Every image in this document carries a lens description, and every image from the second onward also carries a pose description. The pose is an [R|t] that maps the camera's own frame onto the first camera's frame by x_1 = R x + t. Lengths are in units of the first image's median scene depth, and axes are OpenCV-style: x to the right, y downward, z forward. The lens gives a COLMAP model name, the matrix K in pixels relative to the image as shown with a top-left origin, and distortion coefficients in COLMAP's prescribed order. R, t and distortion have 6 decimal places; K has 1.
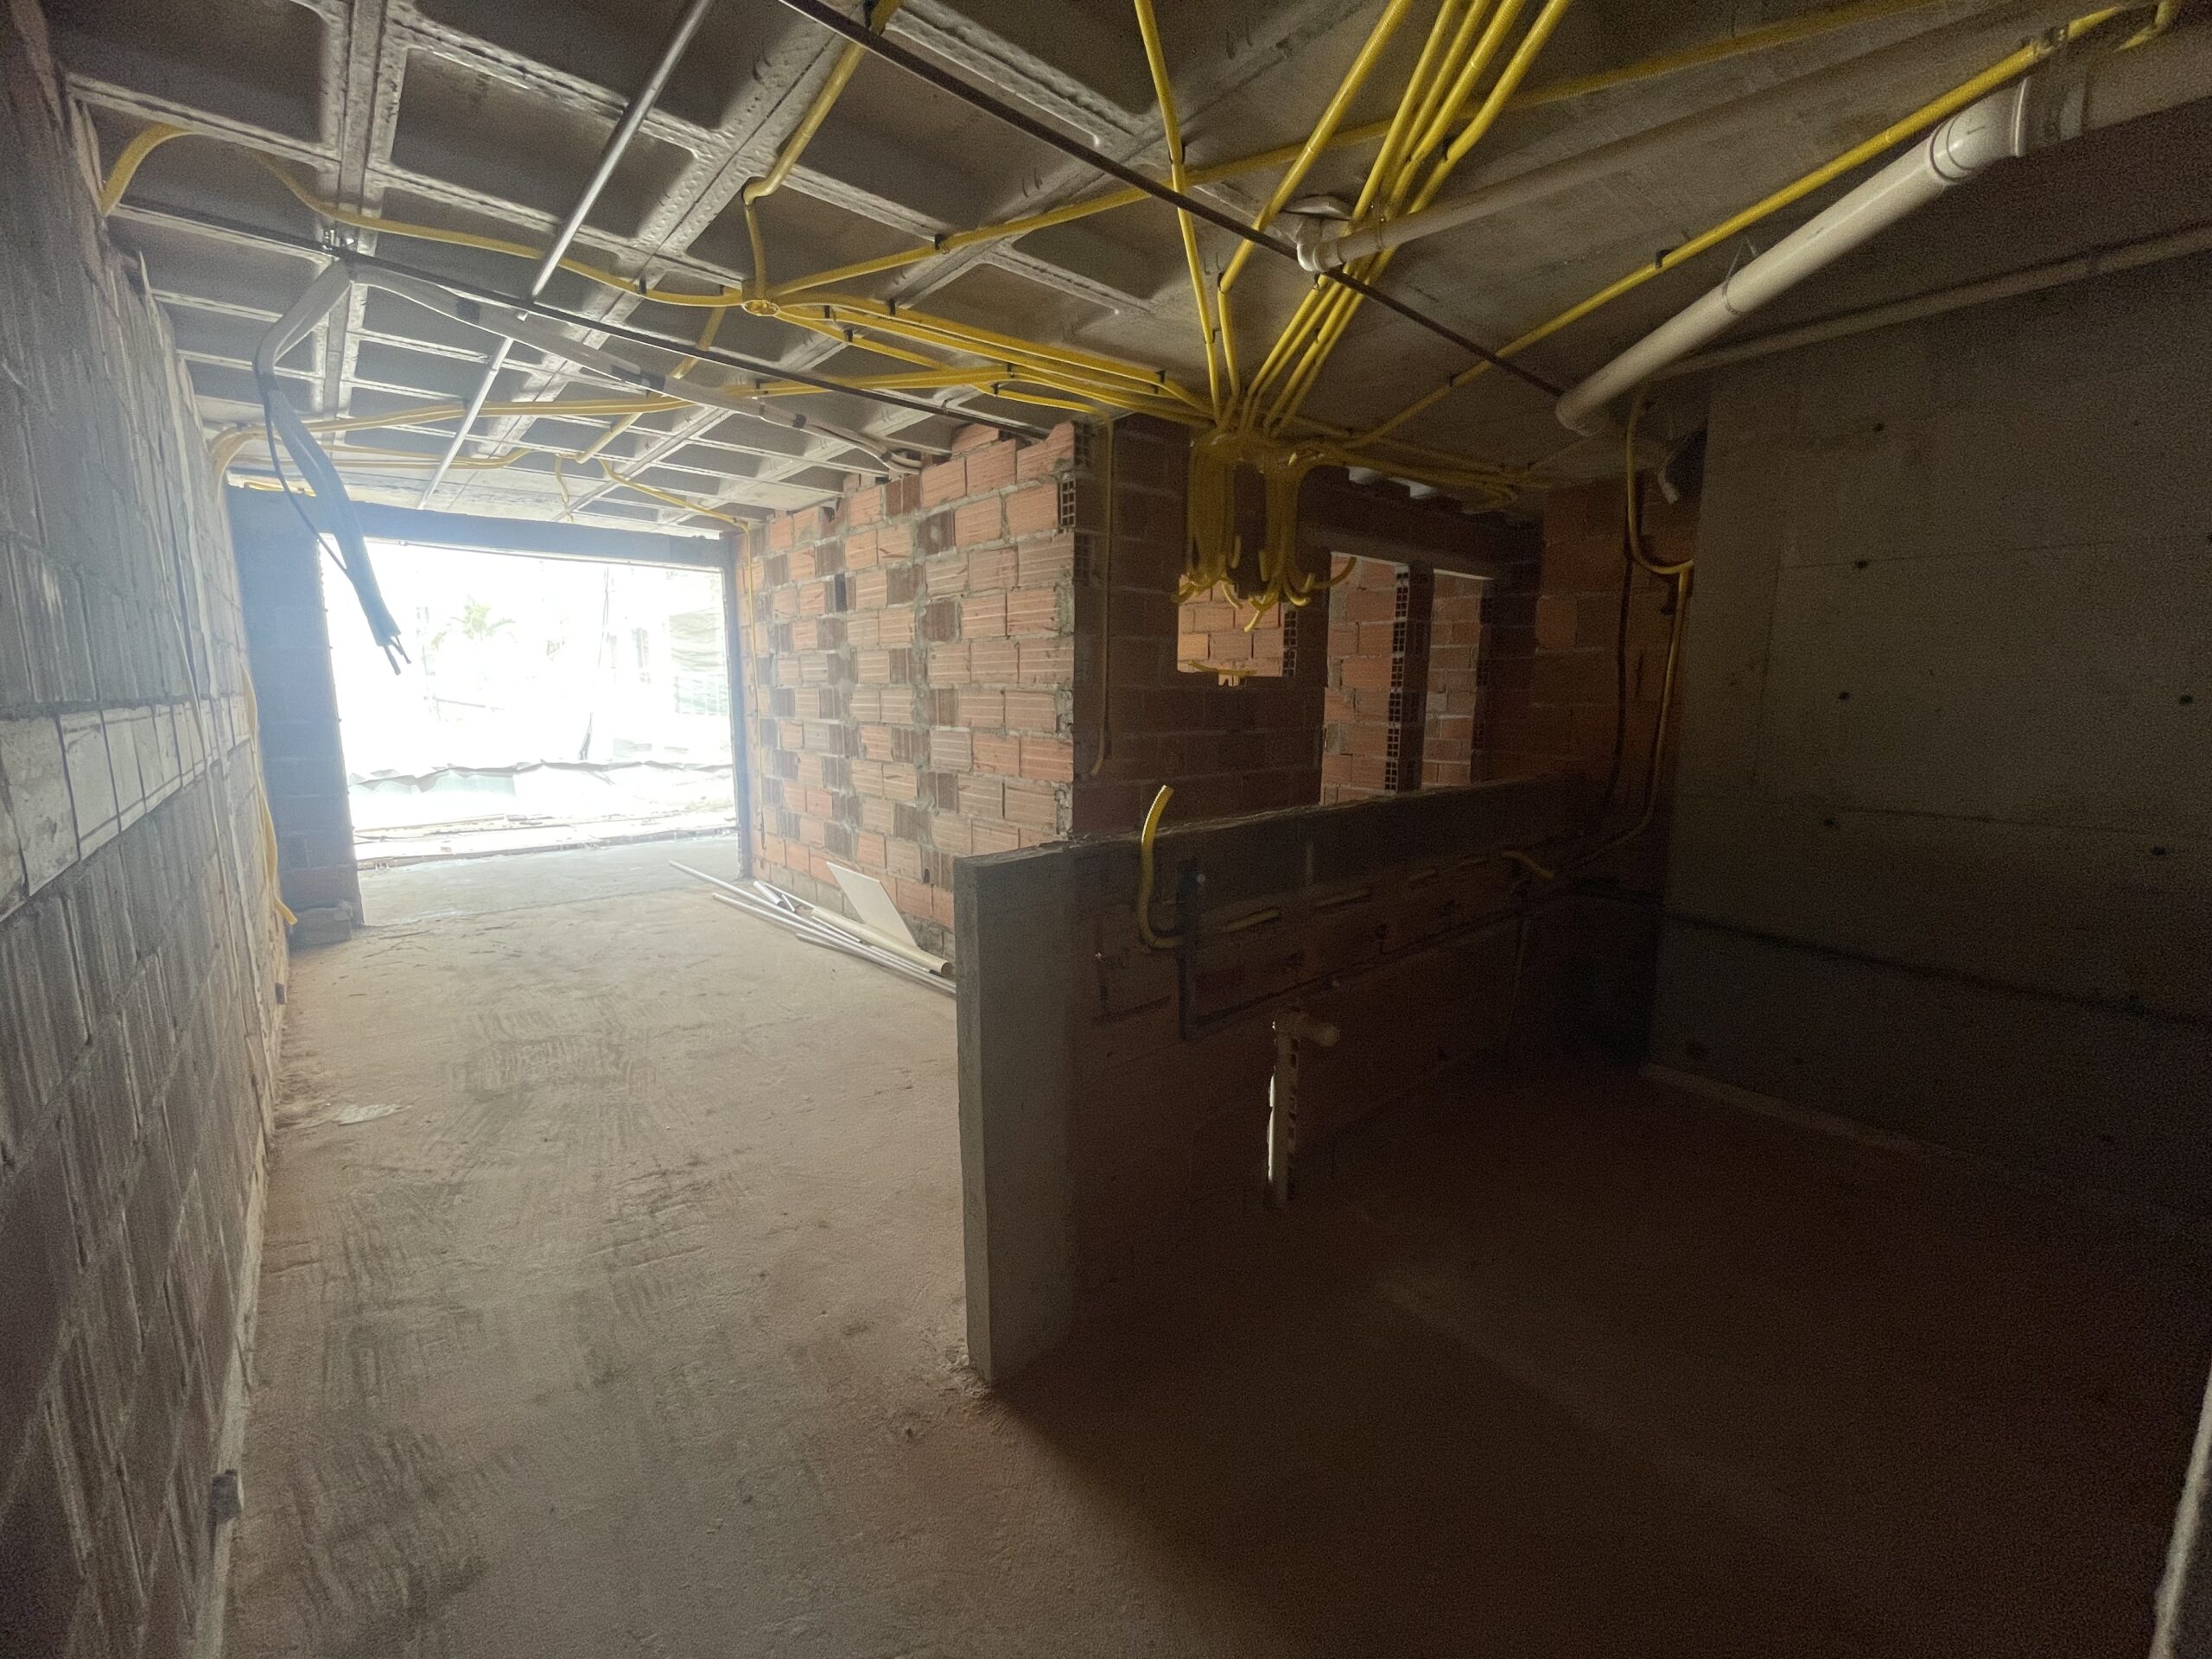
lens RADIAL K [[897.4, 0, 1106.0], [0, 897.4, 829.5], [0, 0, 1]] dist [-0.001995, -0.000431]
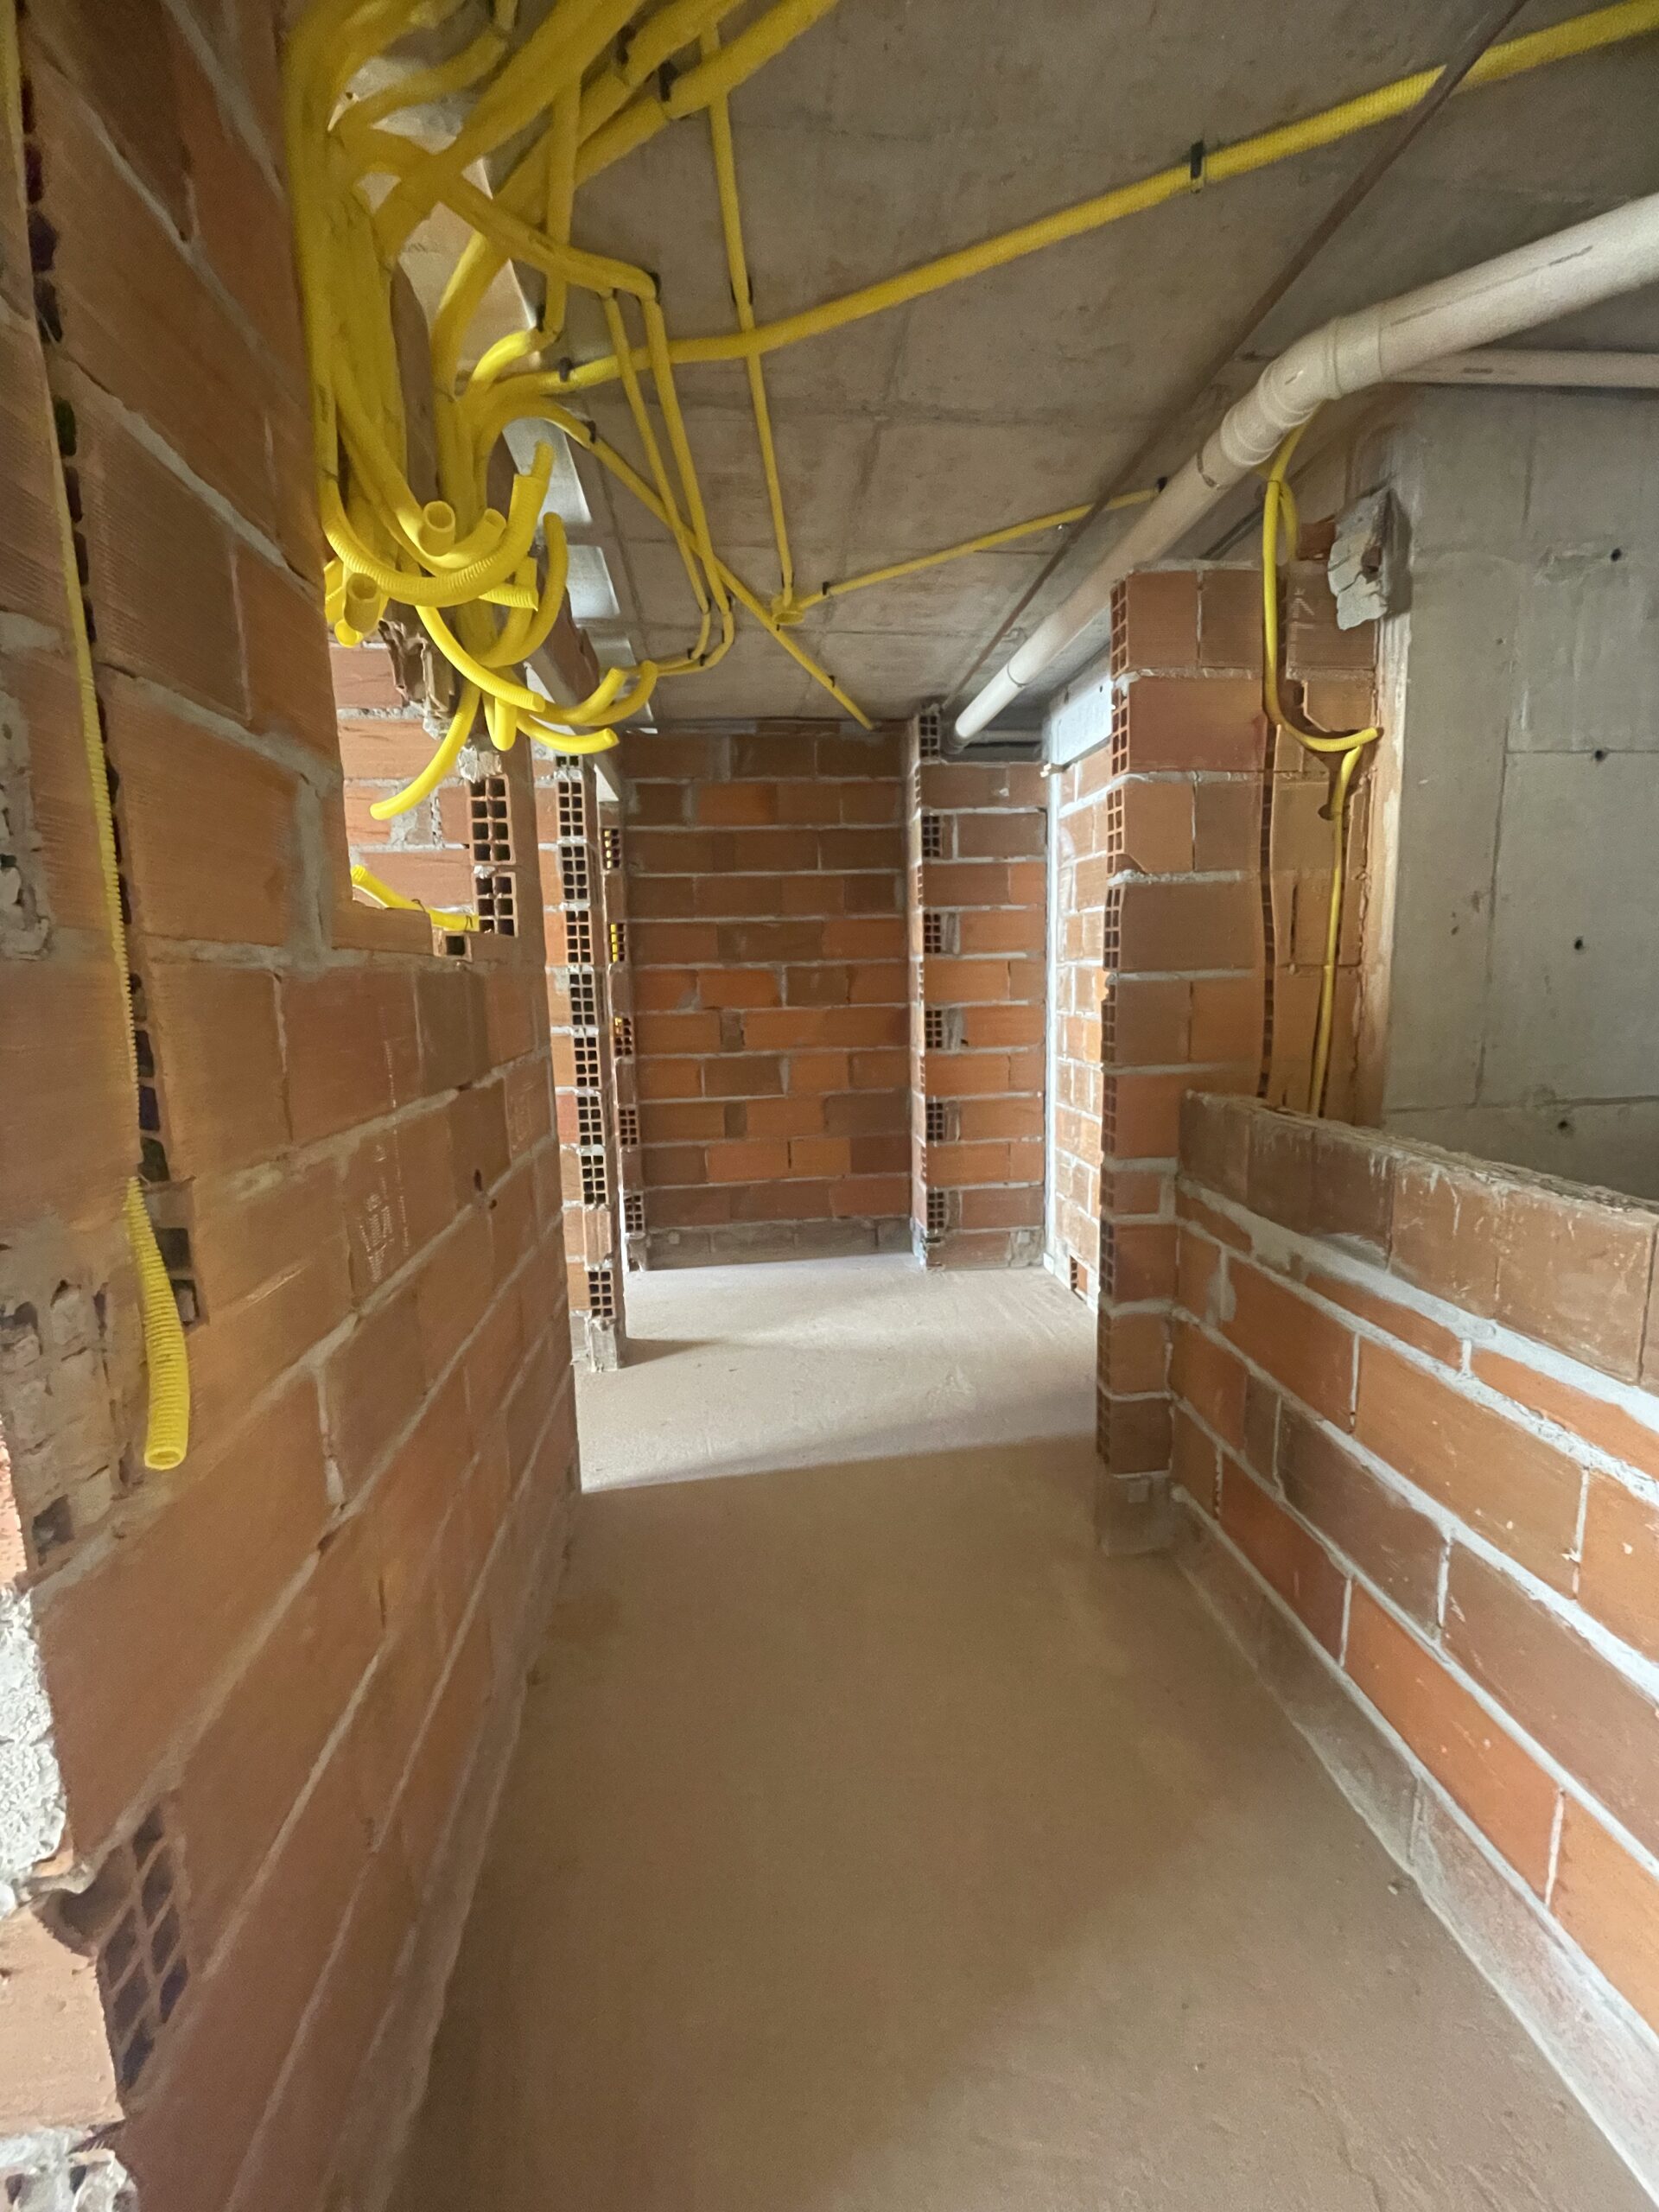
lens RADIAL K [[897.4, 0, 836.6], [0, 897.4, 1105.1], [0, 0, 1]] dist [-0.001995, -0.000431]
pose [[0.573129, -0.145344, 0.806473, -0.077849], [0.155172, 0.985589, 0.067350, -0.136807], [-0.804639, 0.086542, 0.587423, 0.893010]]
